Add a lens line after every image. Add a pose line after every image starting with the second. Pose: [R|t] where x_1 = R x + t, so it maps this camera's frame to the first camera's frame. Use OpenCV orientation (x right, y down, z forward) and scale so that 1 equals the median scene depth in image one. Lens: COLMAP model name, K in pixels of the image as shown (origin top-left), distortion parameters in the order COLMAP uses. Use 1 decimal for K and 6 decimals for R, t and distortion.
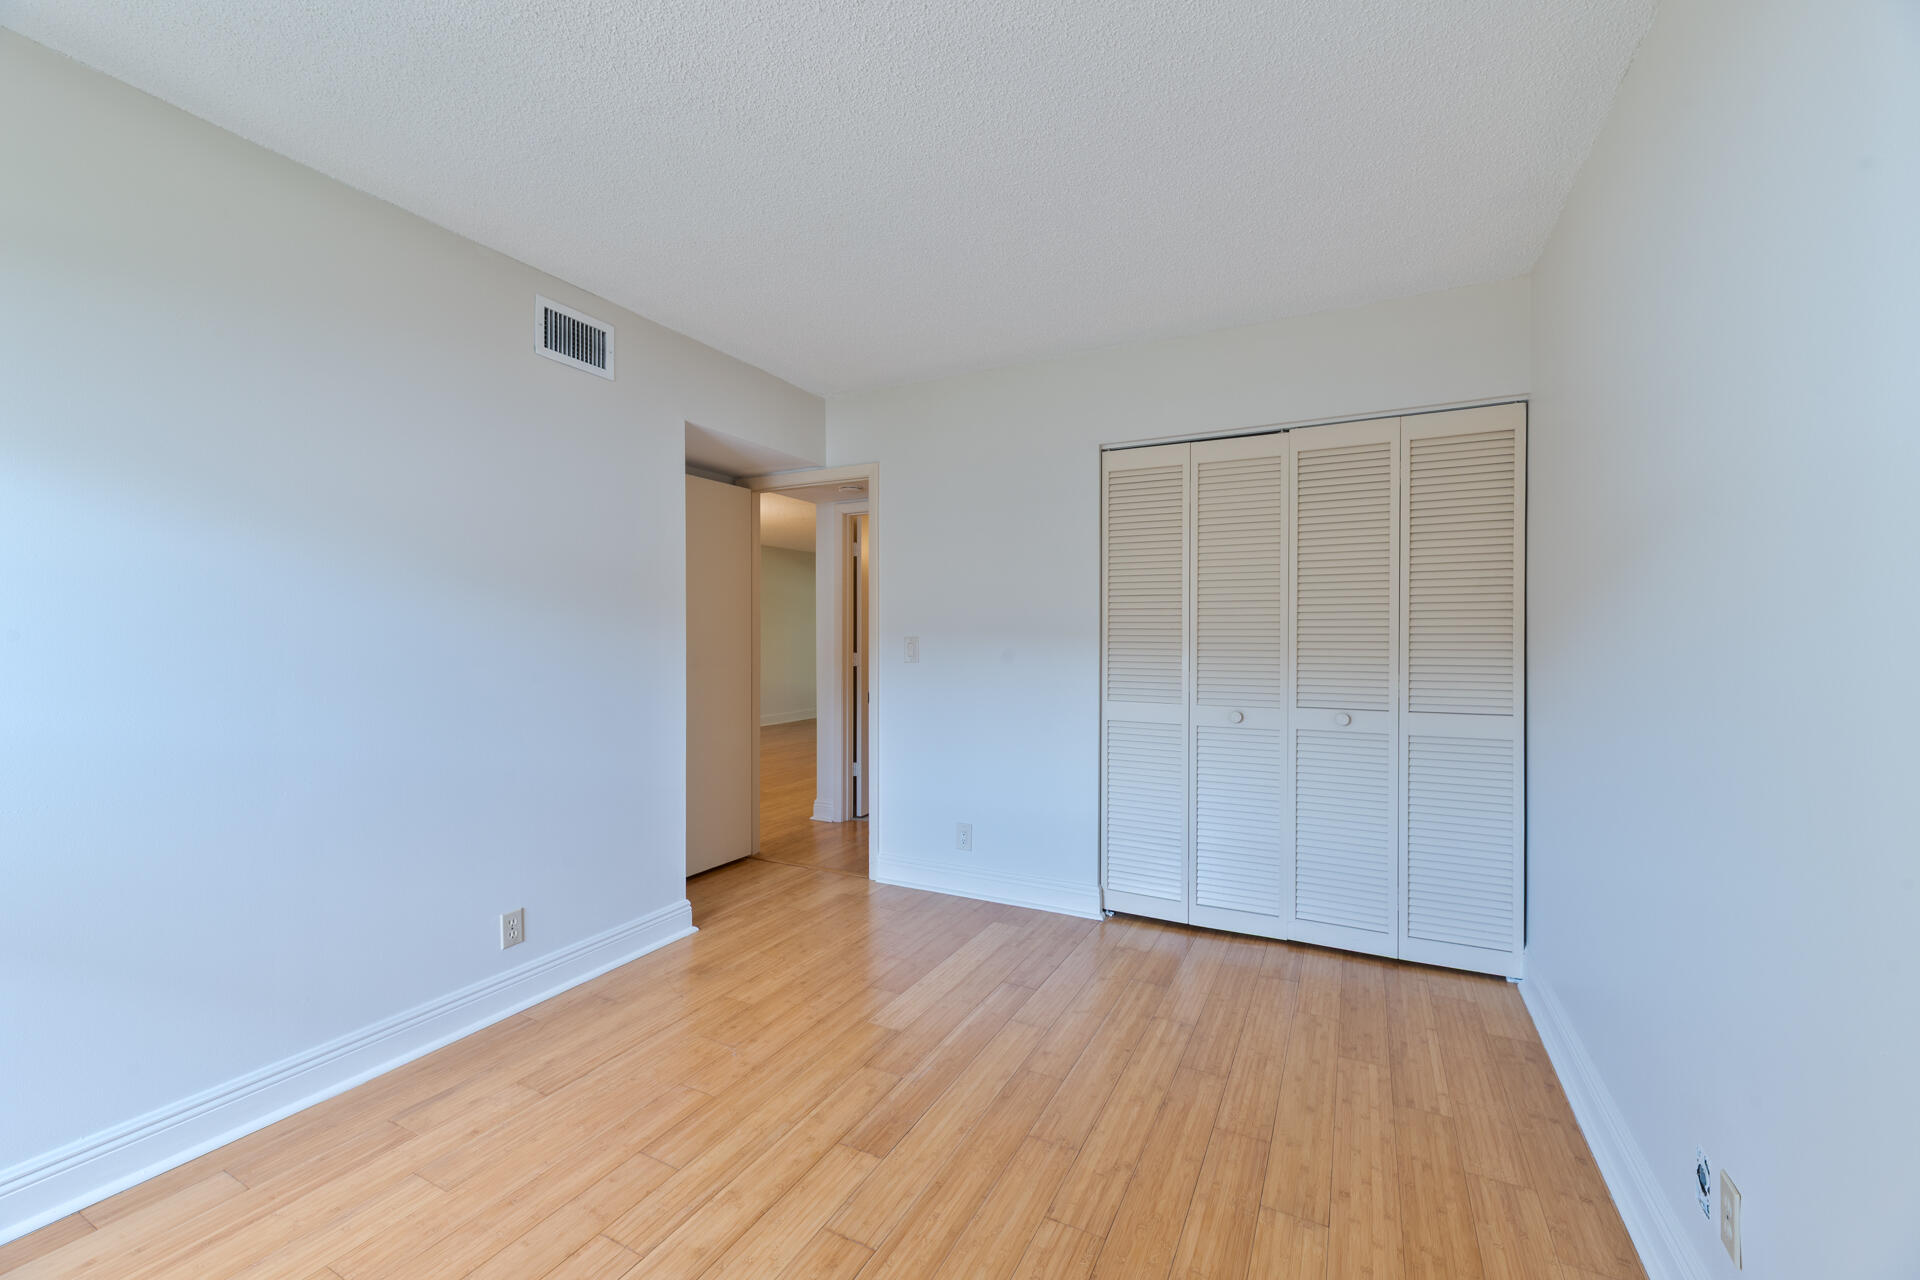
lens RADIAL K [[787.3, 0, 960.1], [0, 787.3, 637.7], [0, 0, 1]] dist [0.006956, -0.000883]
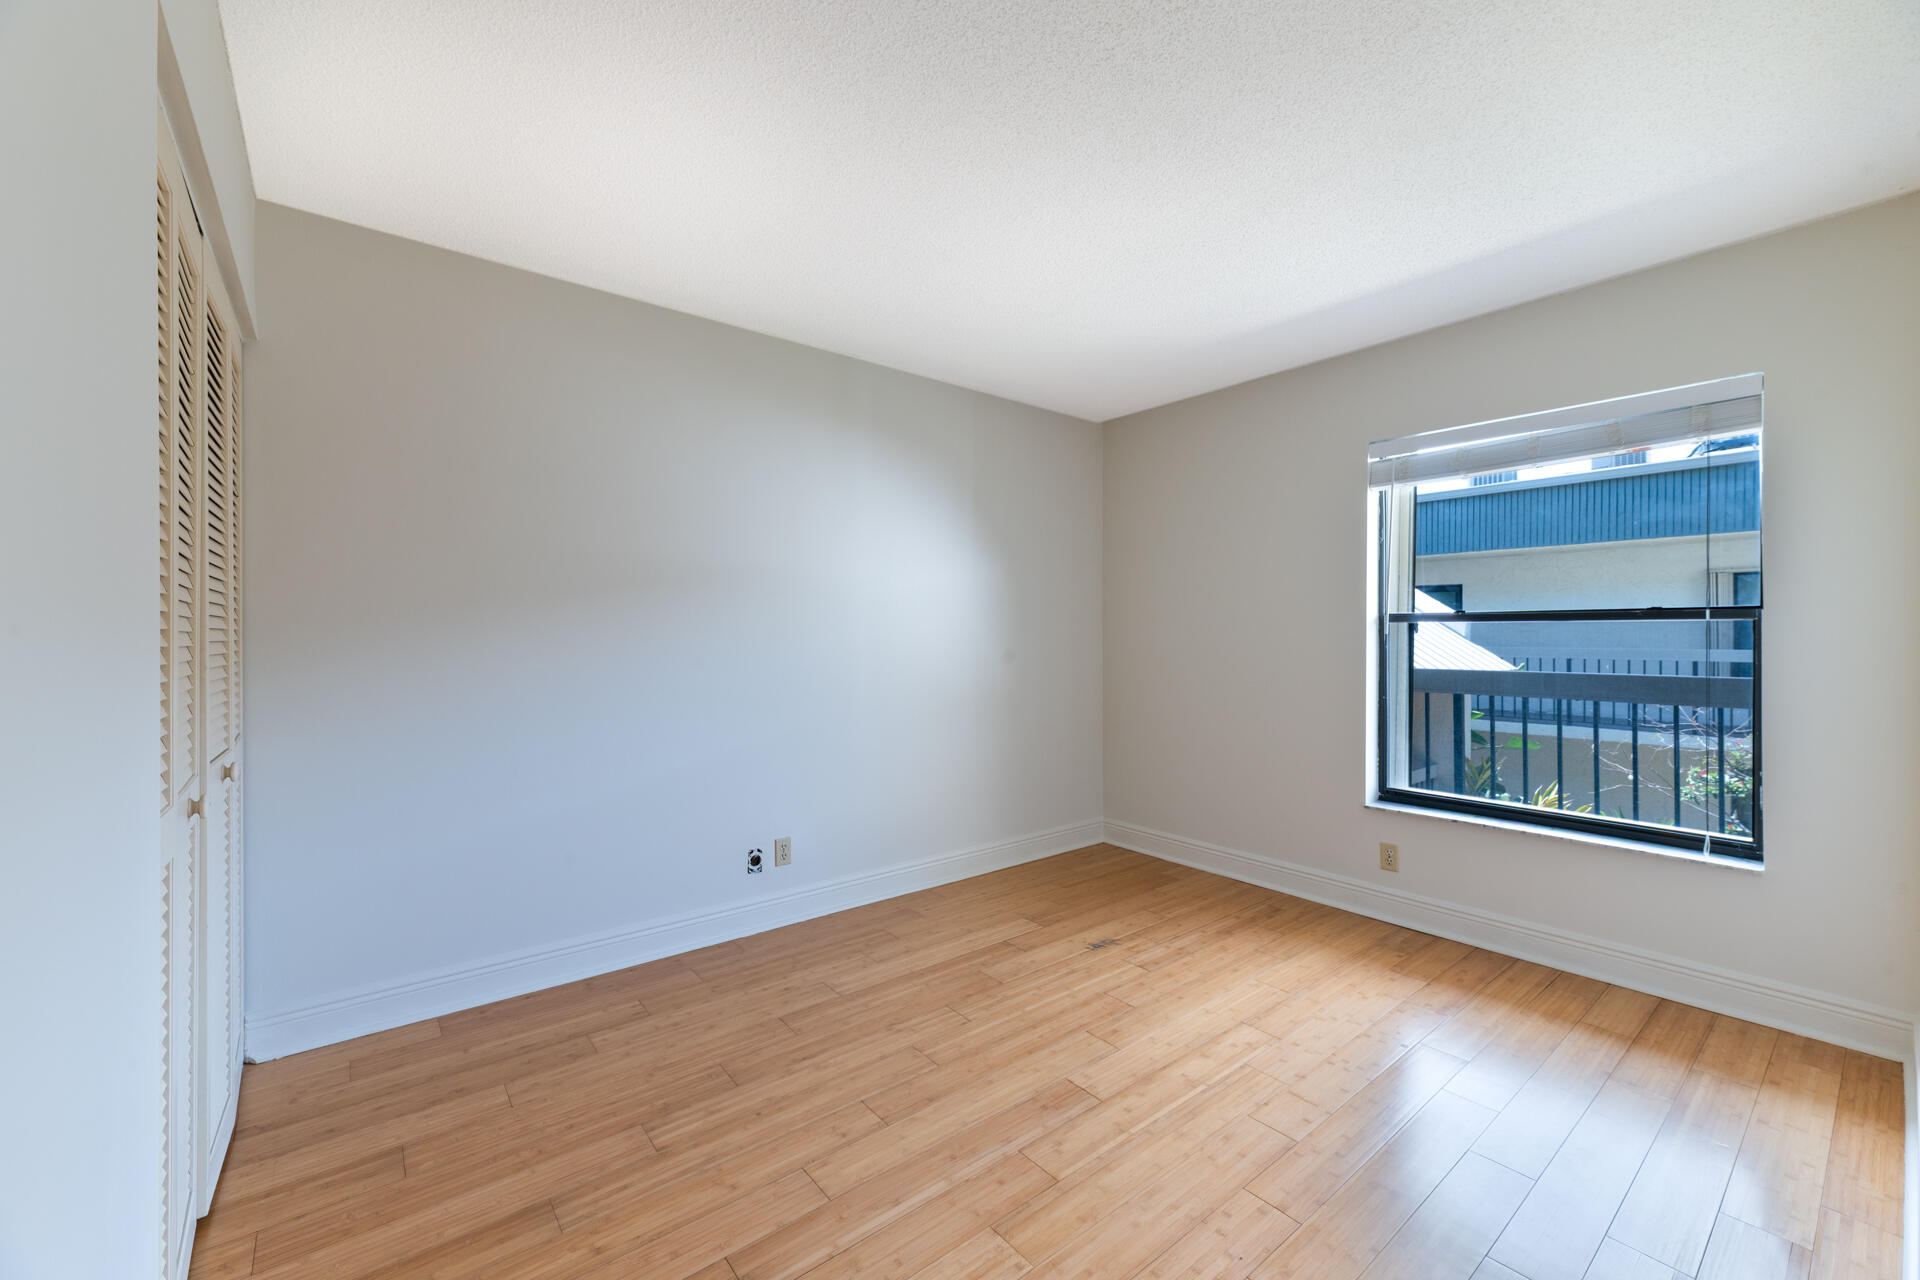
lens RADIAL K [[787.3, 0, 958.5], [0, 787.3, 637.5], [0, 0, 1]] dist [0.006956, -0.000883]
pose [[-0.919435, 0.000088, 0.393242, -0.391202], [0.001936, 0.999989, 0.004302, -0.001050], [-0.393238, 0.004716, -0.919425, 2.030541]]
